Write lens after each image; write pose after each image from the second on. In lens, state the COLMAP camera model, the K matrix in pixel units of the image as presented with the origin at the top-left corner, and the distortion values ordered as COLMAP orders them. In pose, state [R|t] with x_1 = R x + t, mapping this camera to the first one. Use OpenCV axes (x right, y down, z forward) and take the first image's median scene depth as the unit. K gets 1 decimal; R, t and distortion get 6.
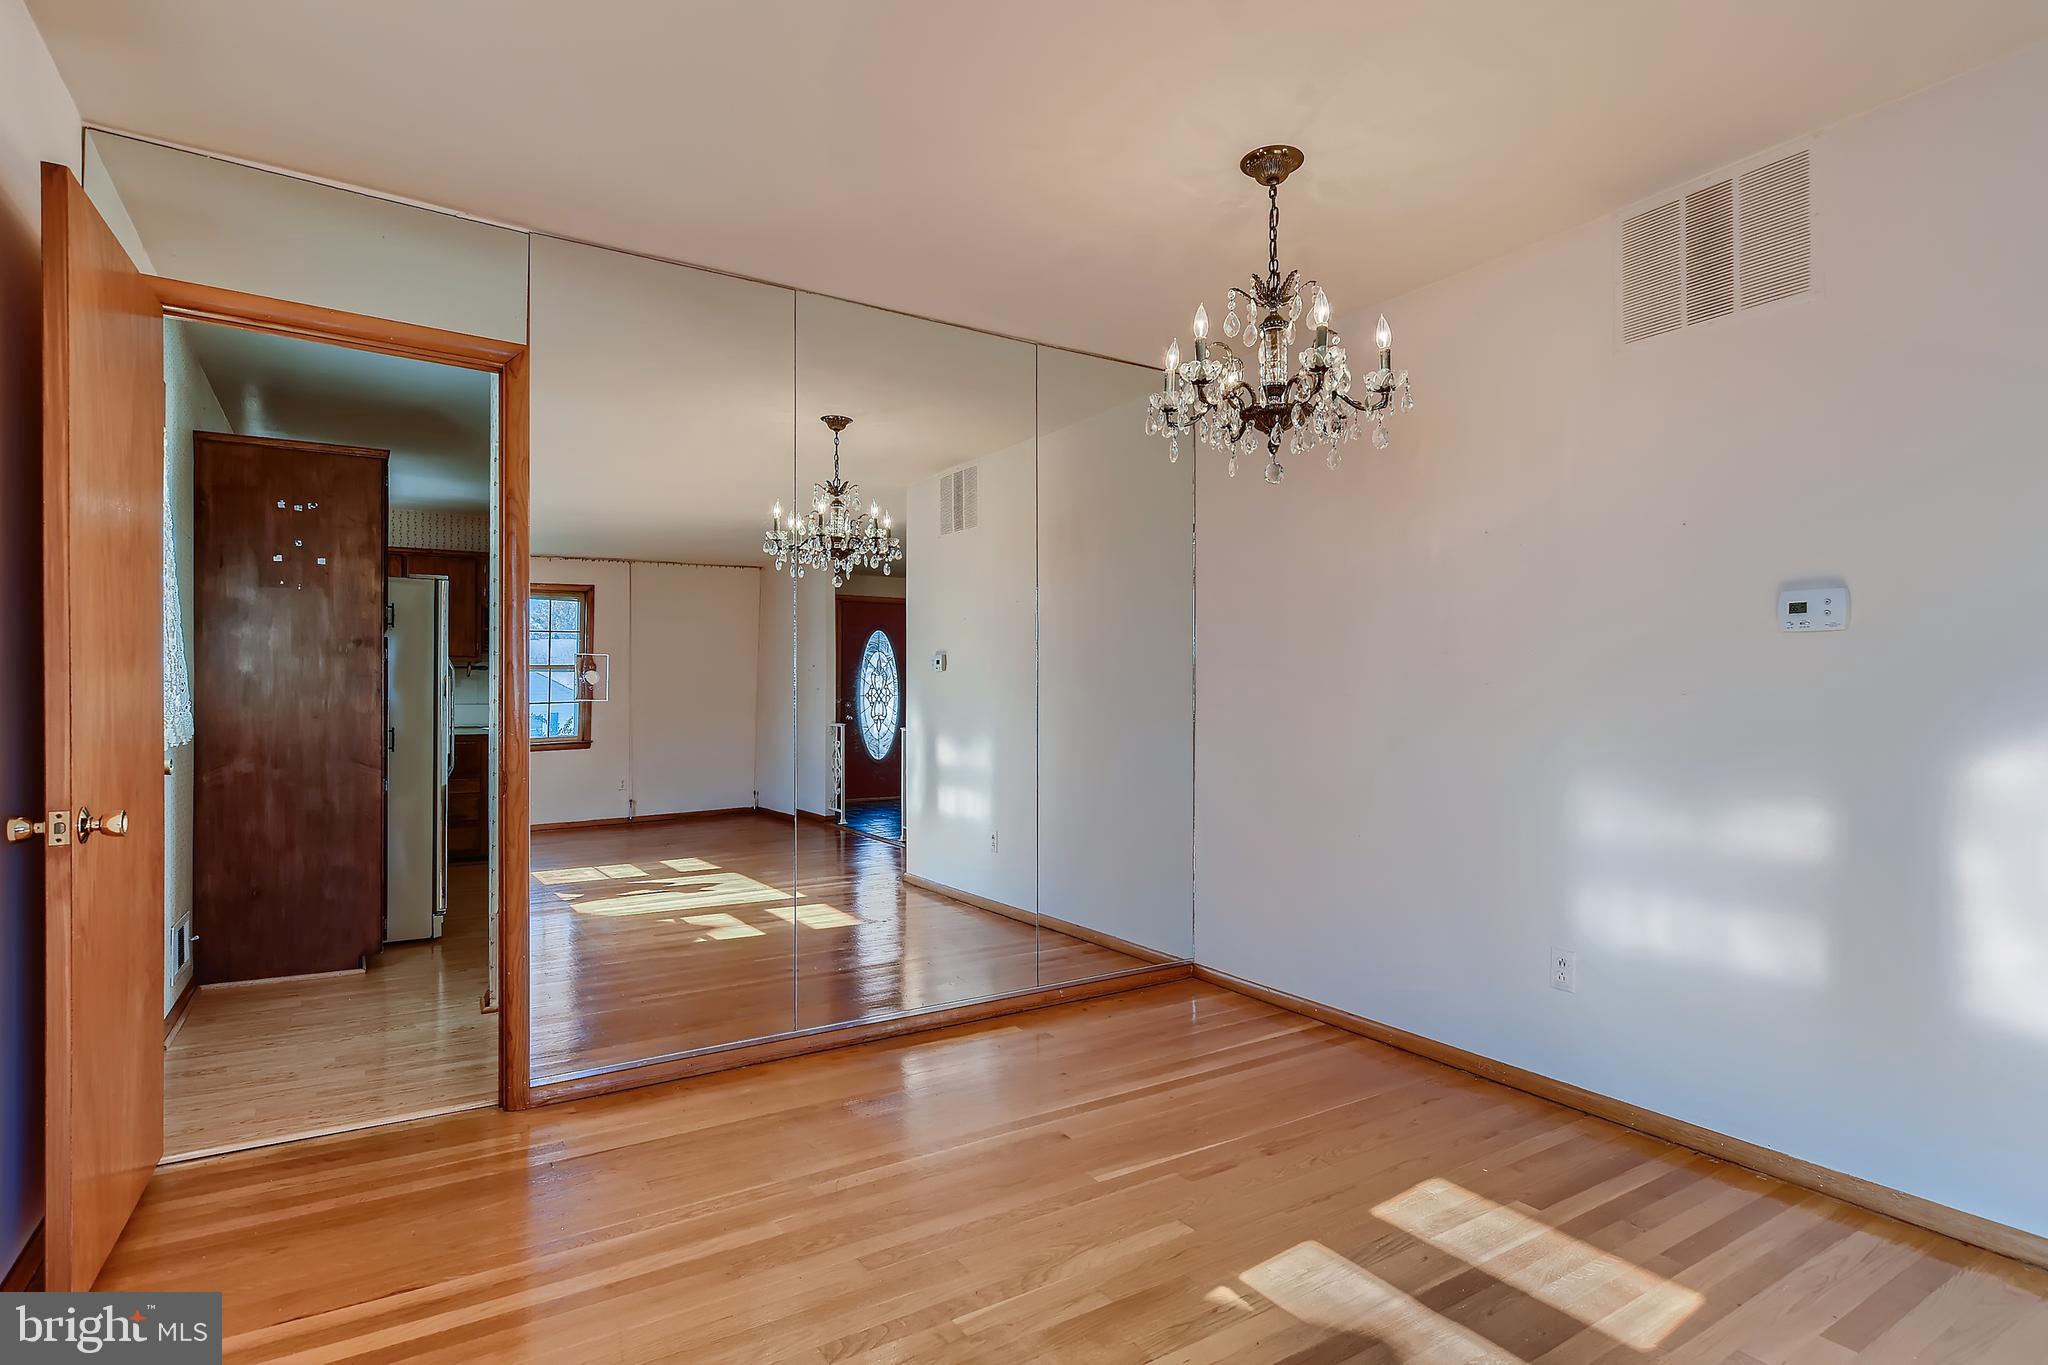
lens RADIAL K [[1042.5, 0, 1033.8], [0, 1042.5, 692.2], [0, 0, 1]] dist [0.000724, 0.002972]
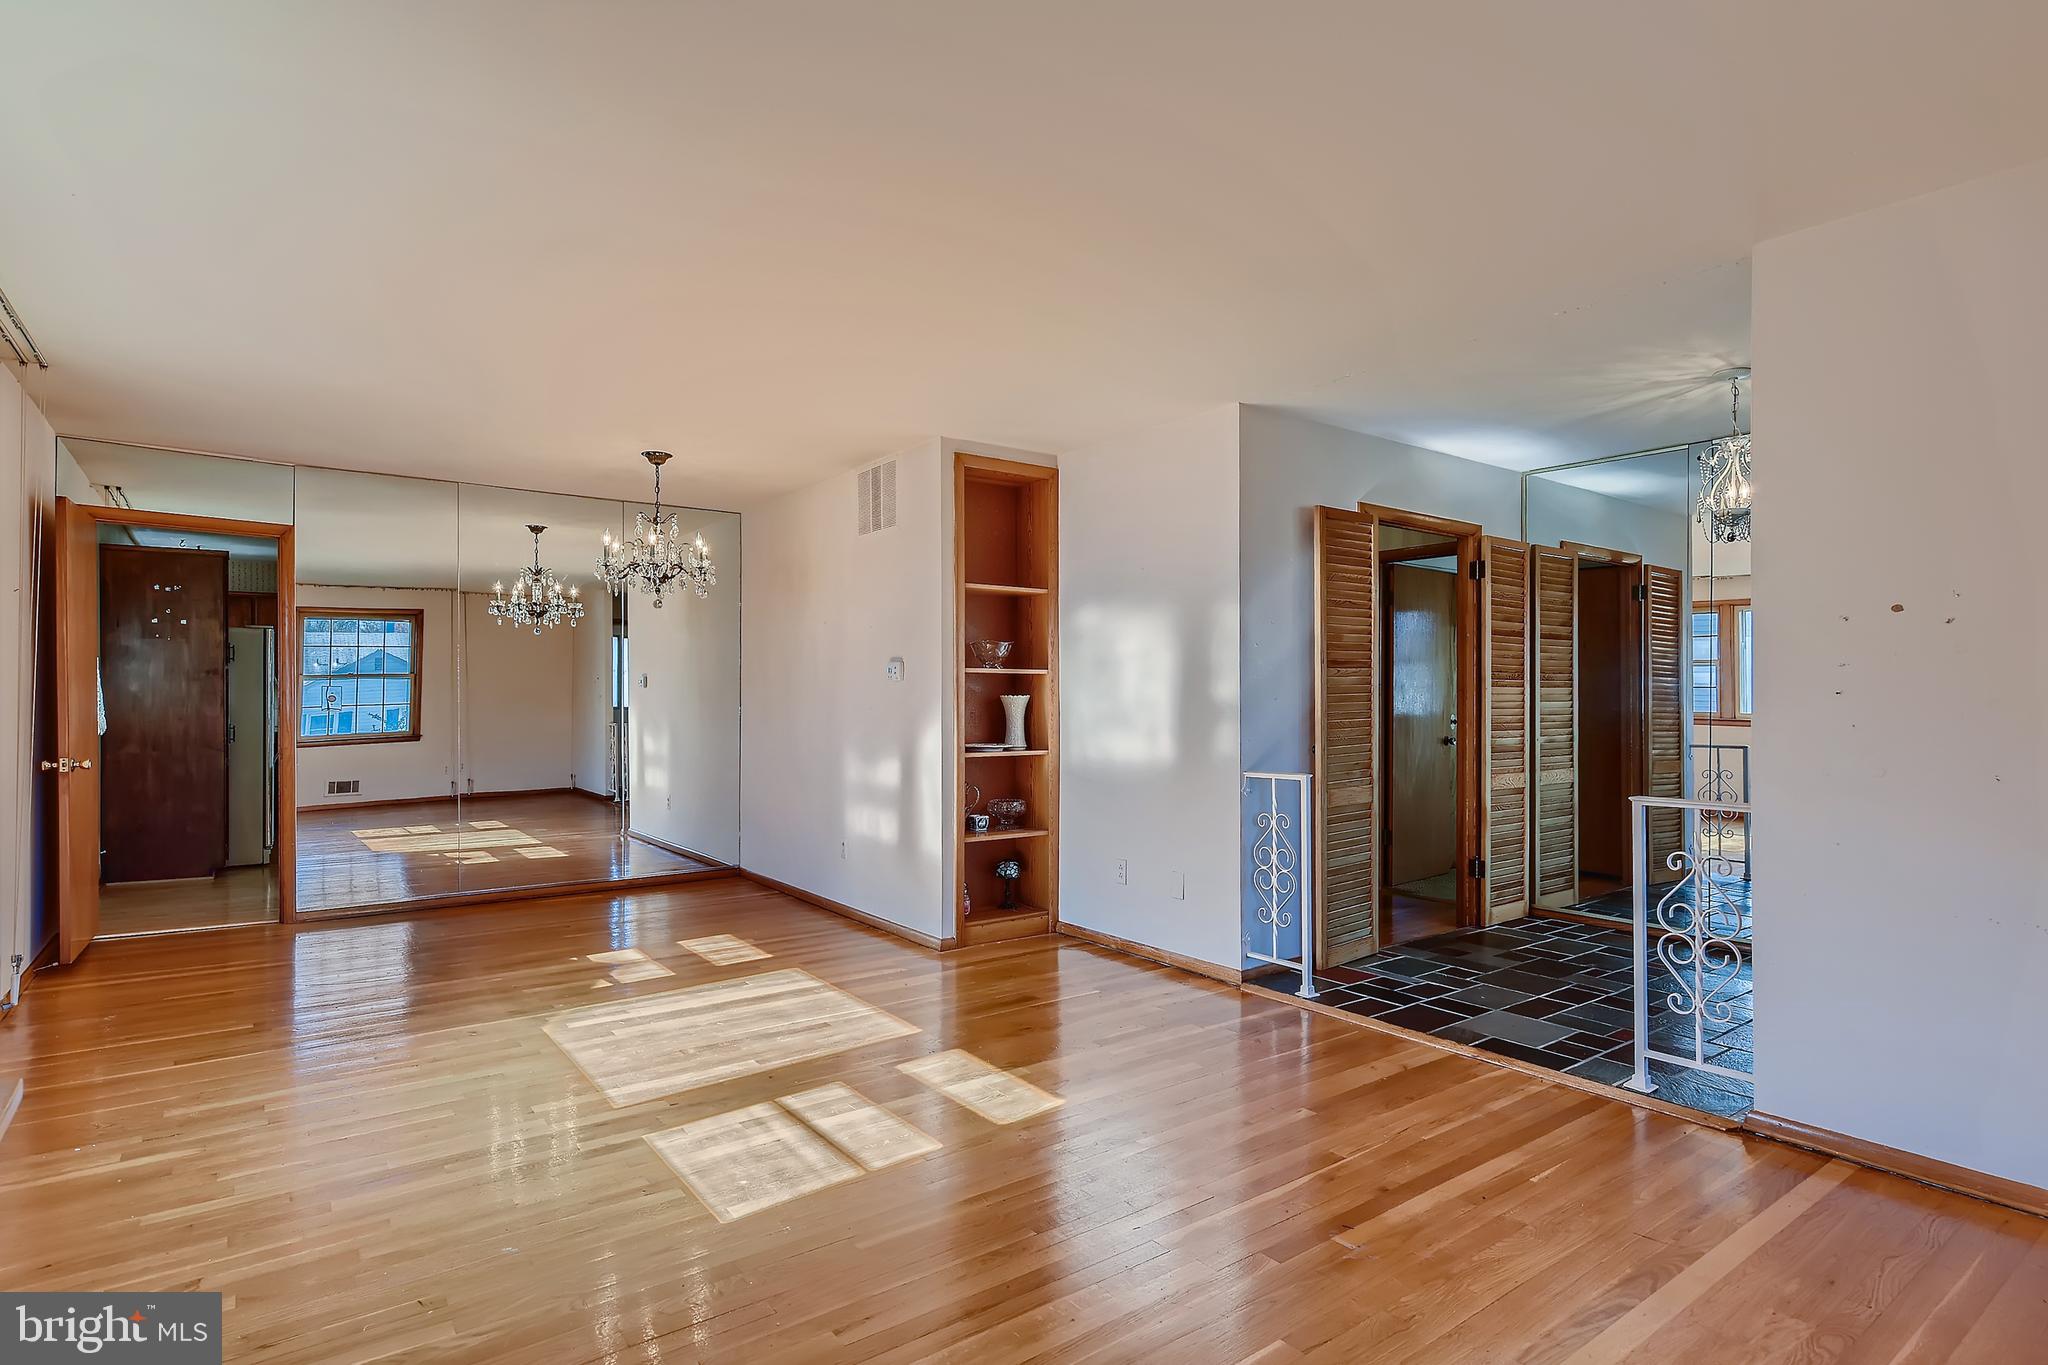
lens RADIAL K [[1042.5, 0, 1028.4], [0, 1042.5, 695.0], [0, 0, 1]] dist [0.000724, 0.002972]
pose [[0.997560, 0.001621, 0.069798, 0.497663], [-0.002054, 0.999979, 0.006143, -0.025098], [-0.069786, -0.006271, 0.997542, -0.688010]]
